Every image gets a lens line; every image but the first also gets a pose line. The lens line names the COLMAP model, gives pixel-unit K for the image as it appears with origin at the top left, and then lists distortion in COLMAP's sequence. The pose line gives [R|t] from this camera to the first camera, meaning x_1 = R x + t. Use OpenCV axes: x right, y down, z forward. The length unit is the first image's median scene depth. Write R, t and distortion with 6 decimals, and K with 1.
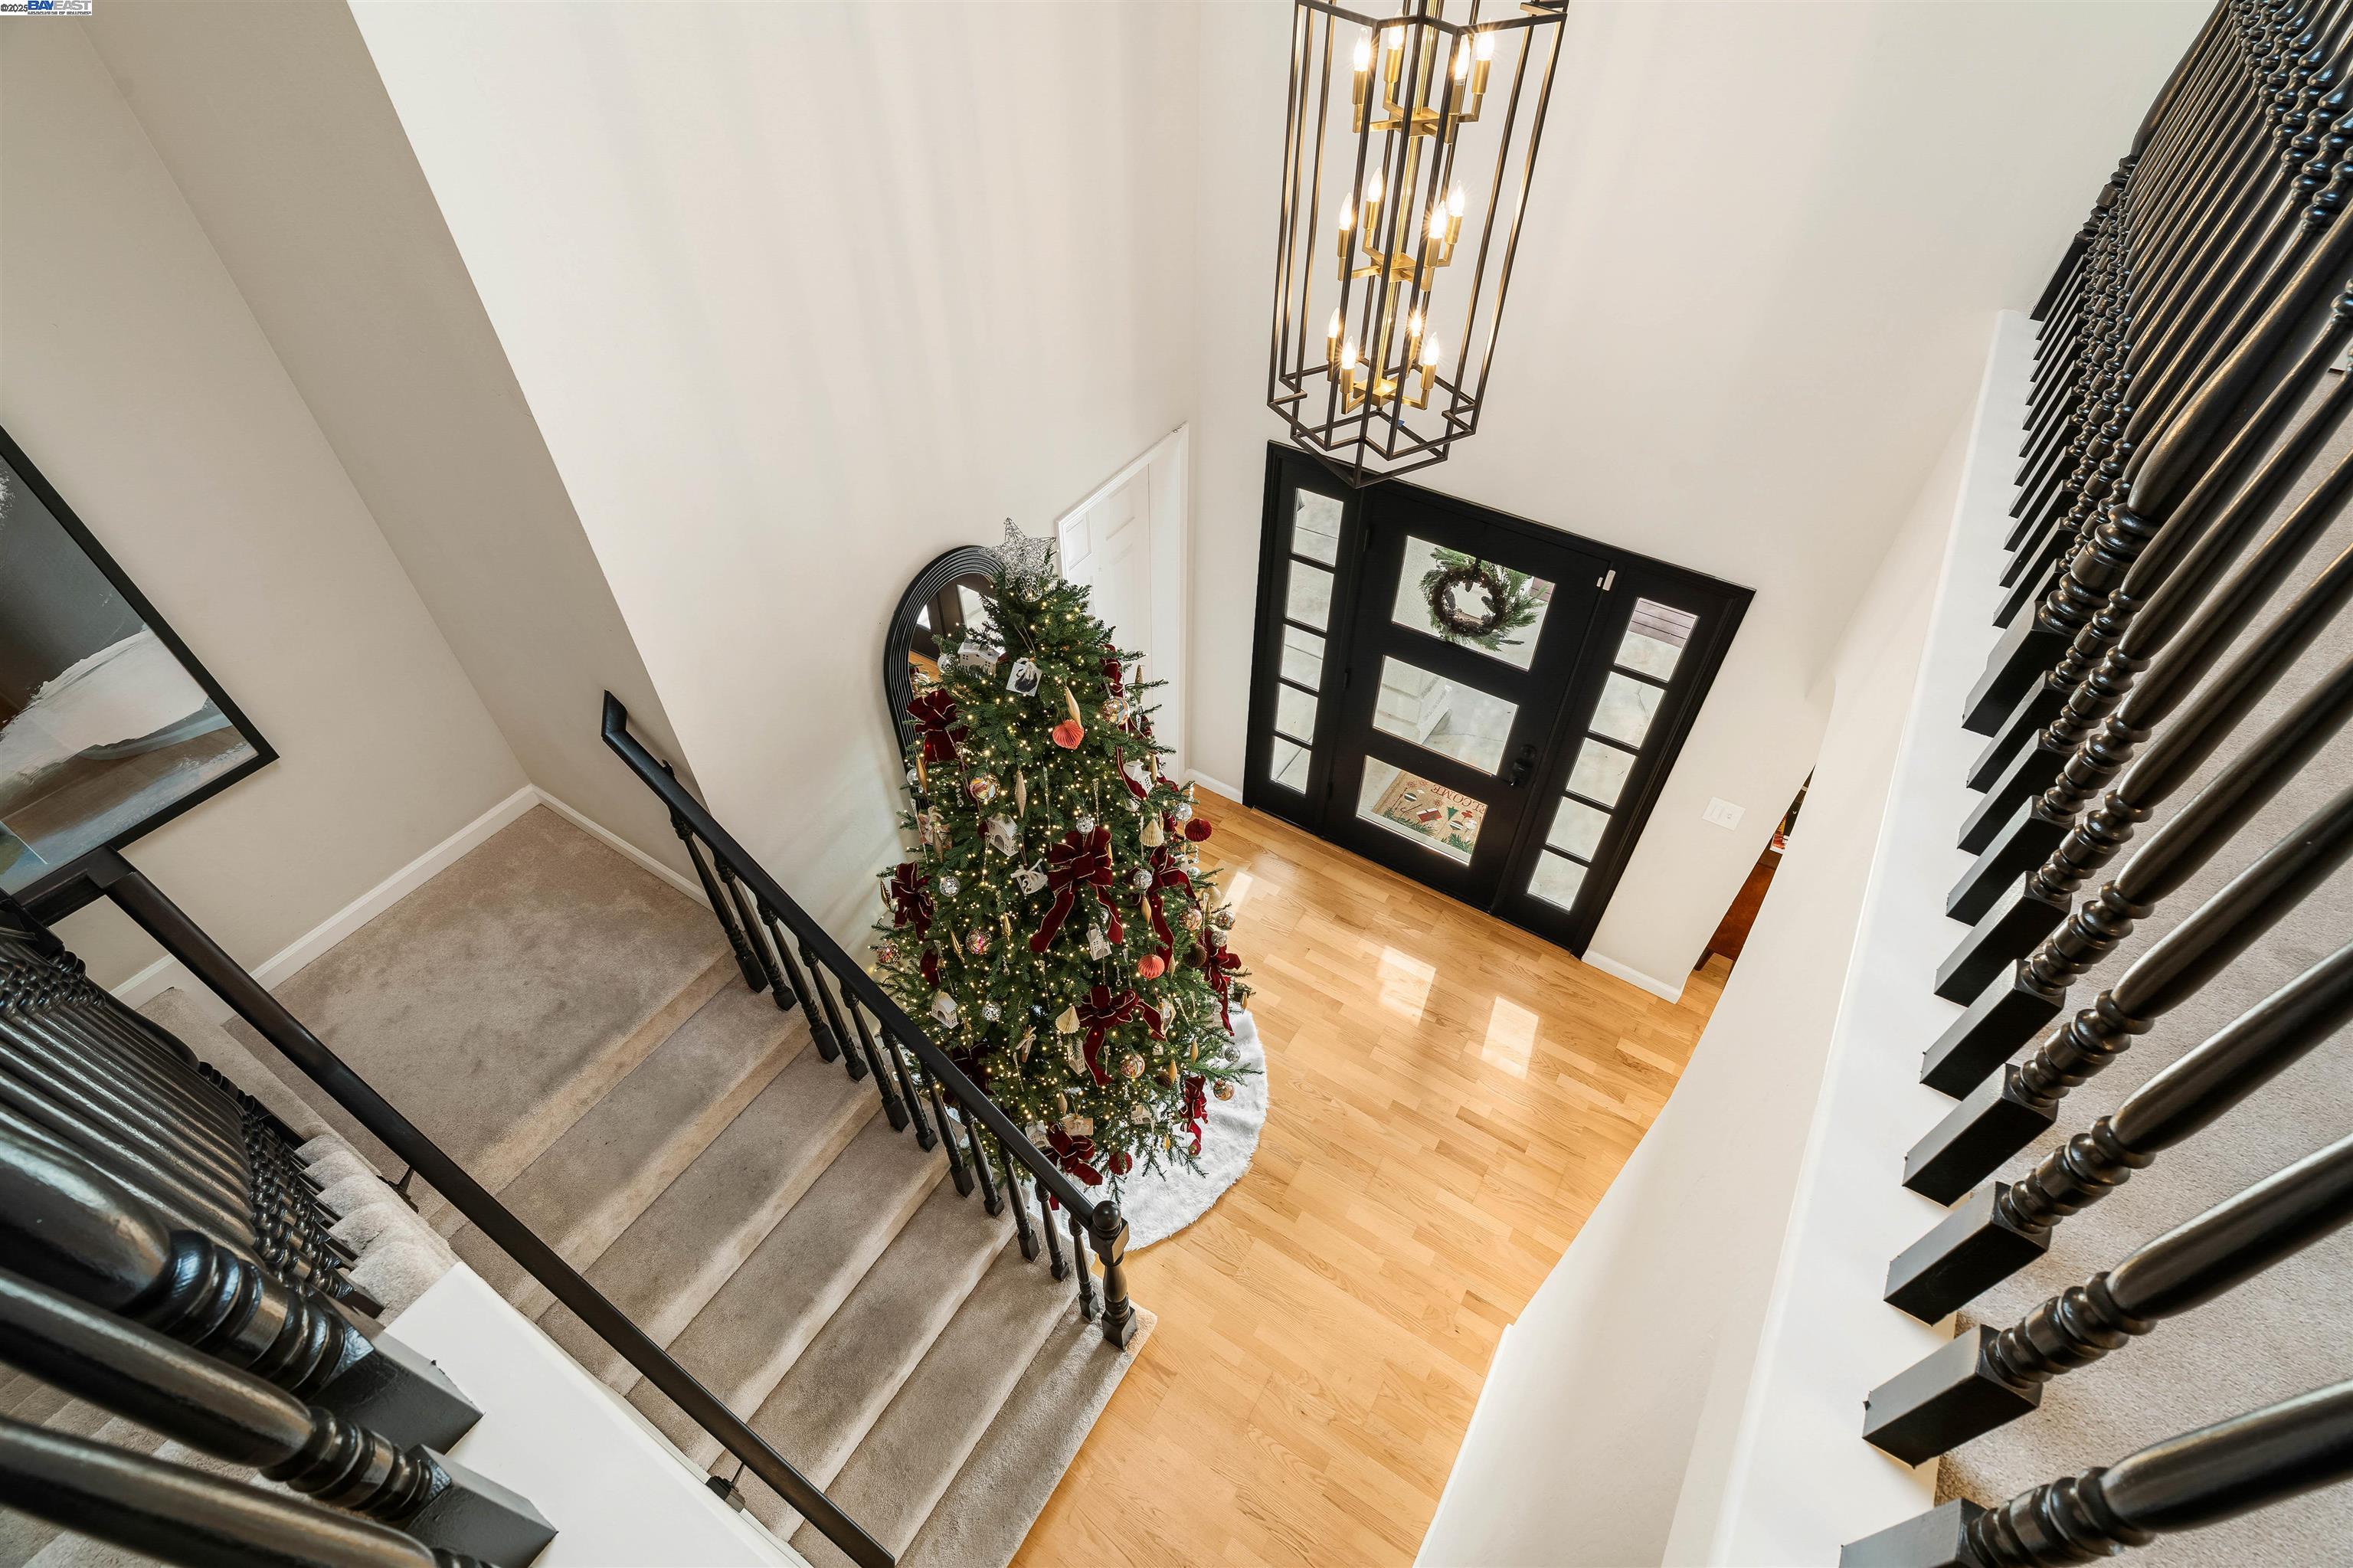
lens RADIAL K [[1065.3, 0, 1174.6], [0, 1065.3, 792.7], [0, 0, 1]] dist [-0.010725, 0.000756]
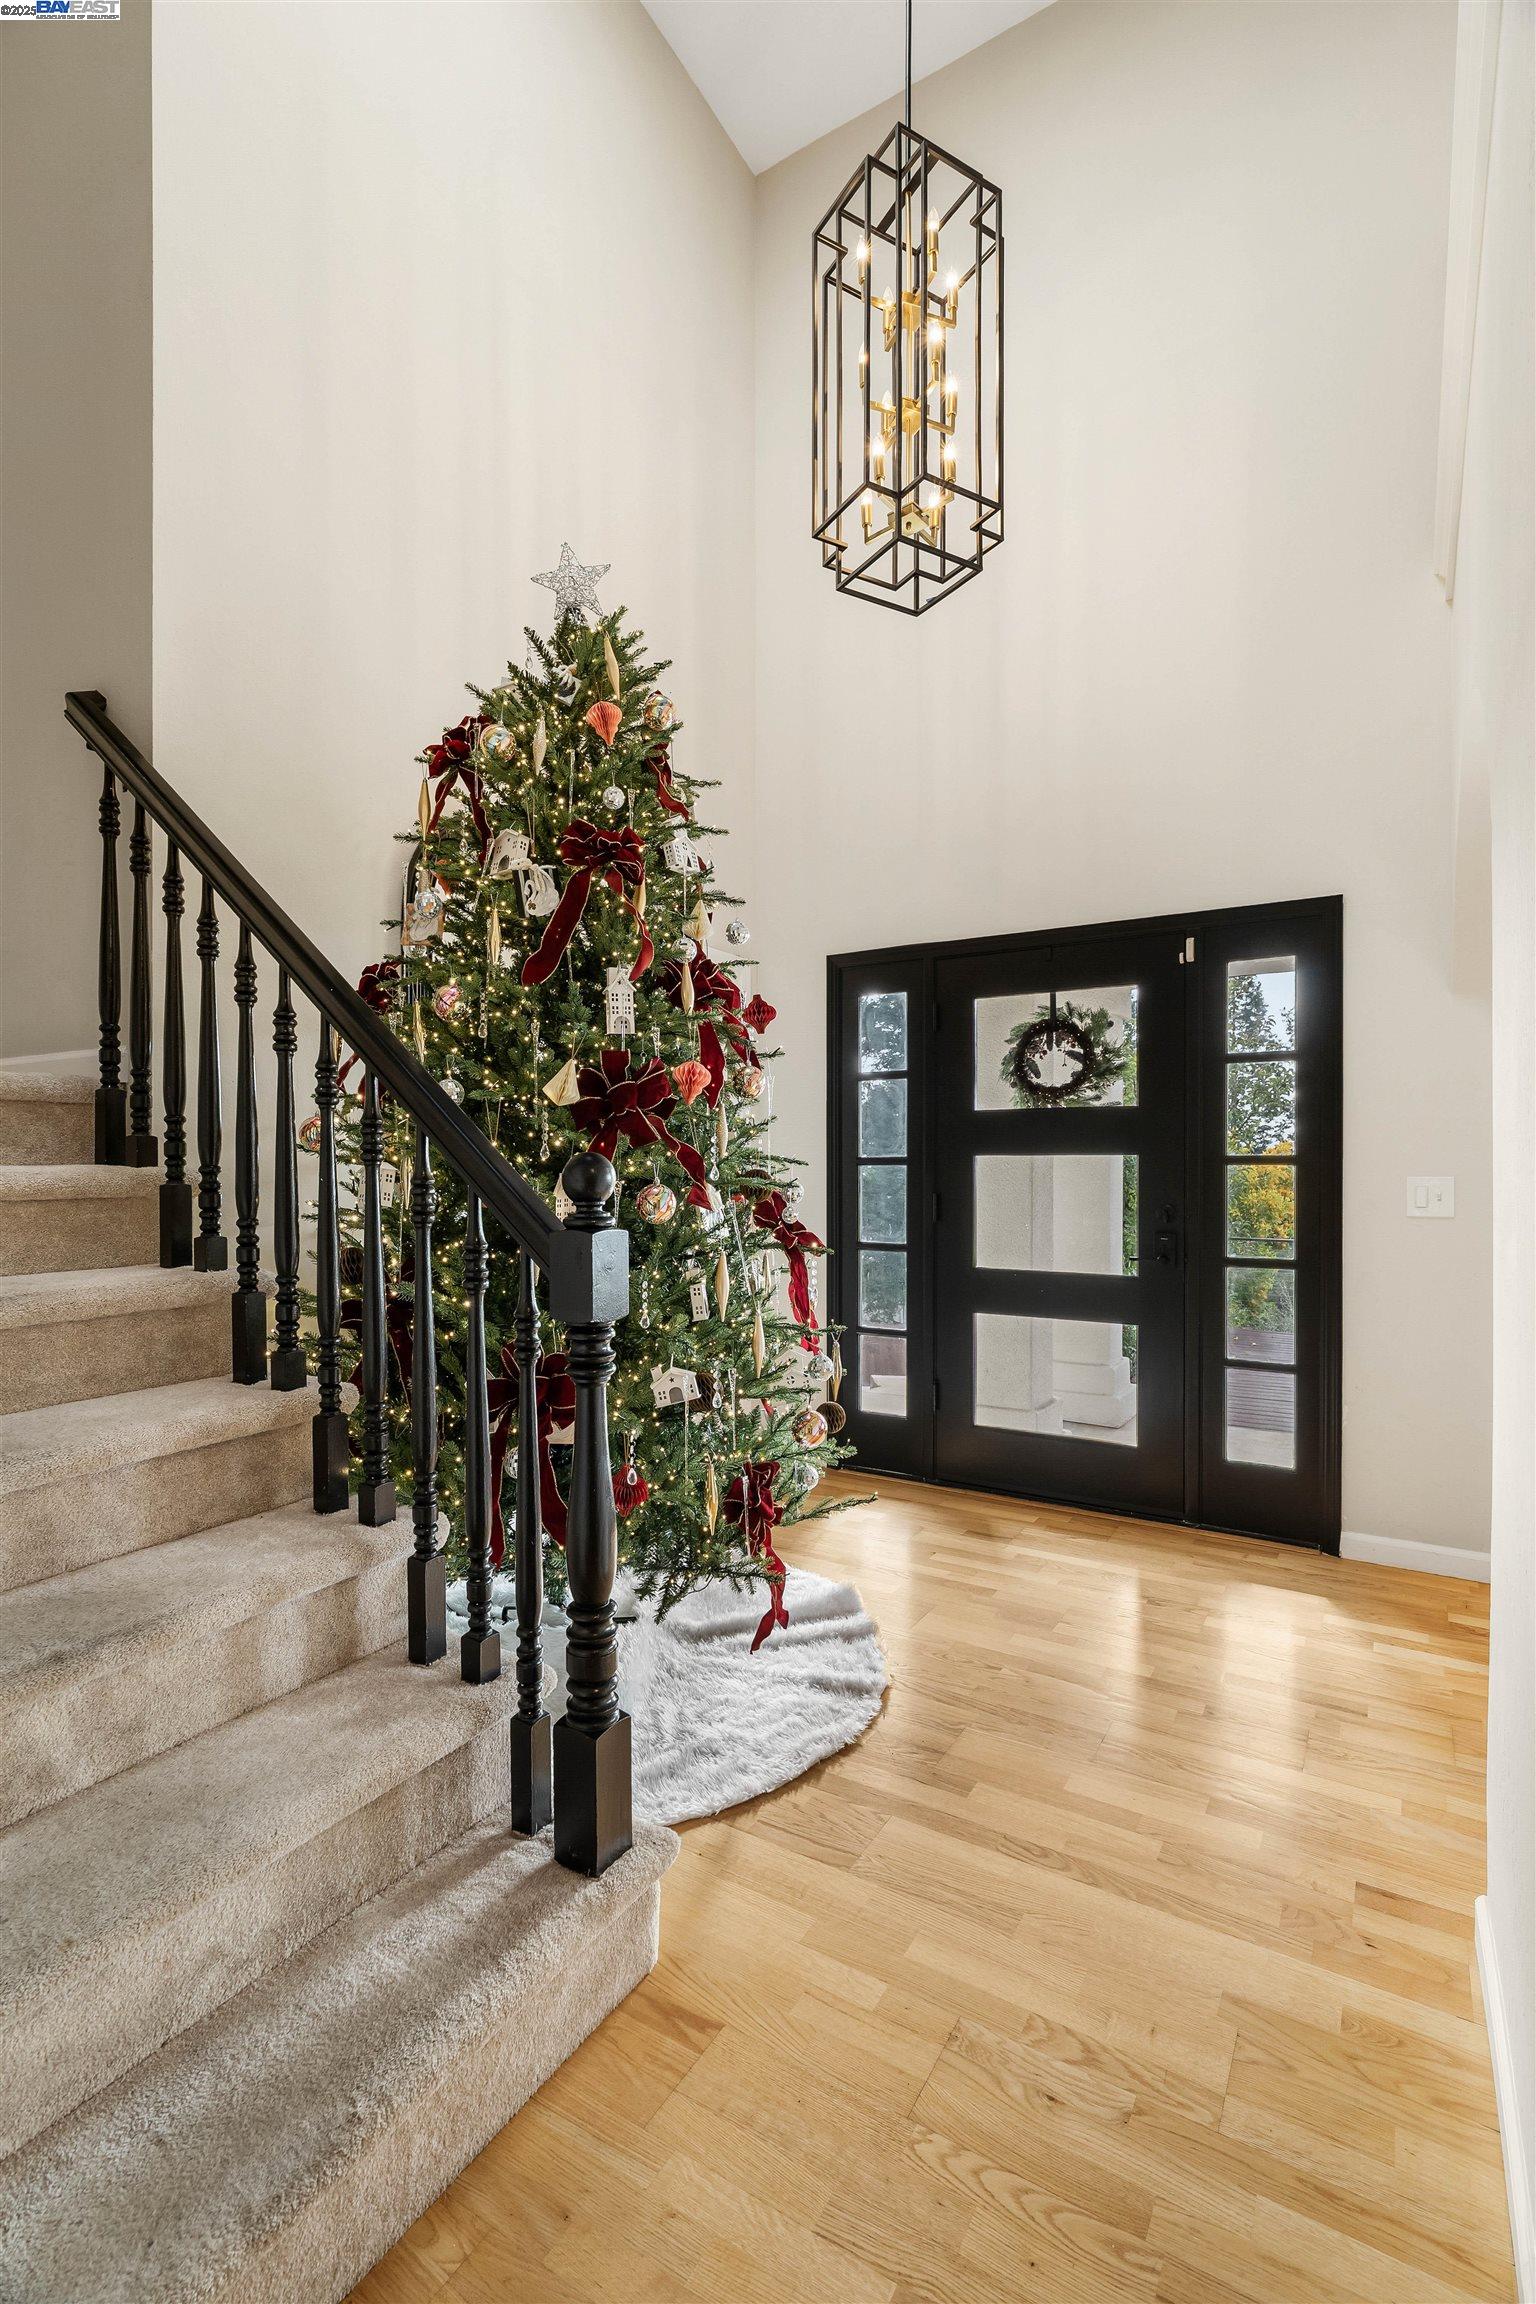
lens RADIAL K [[1043.1, 0, 764.7], [0, 1043.1, 1179.7], [0, 0, 1]] dist [-0.010725, 0.000756]
pose [[0.999880, -0.002853, 0.015241, 0.011862], [0.012863, 0.701498, -0.712555, 0.562763], [-0.008658, 0.712666, 0.701451, 0.461776]]
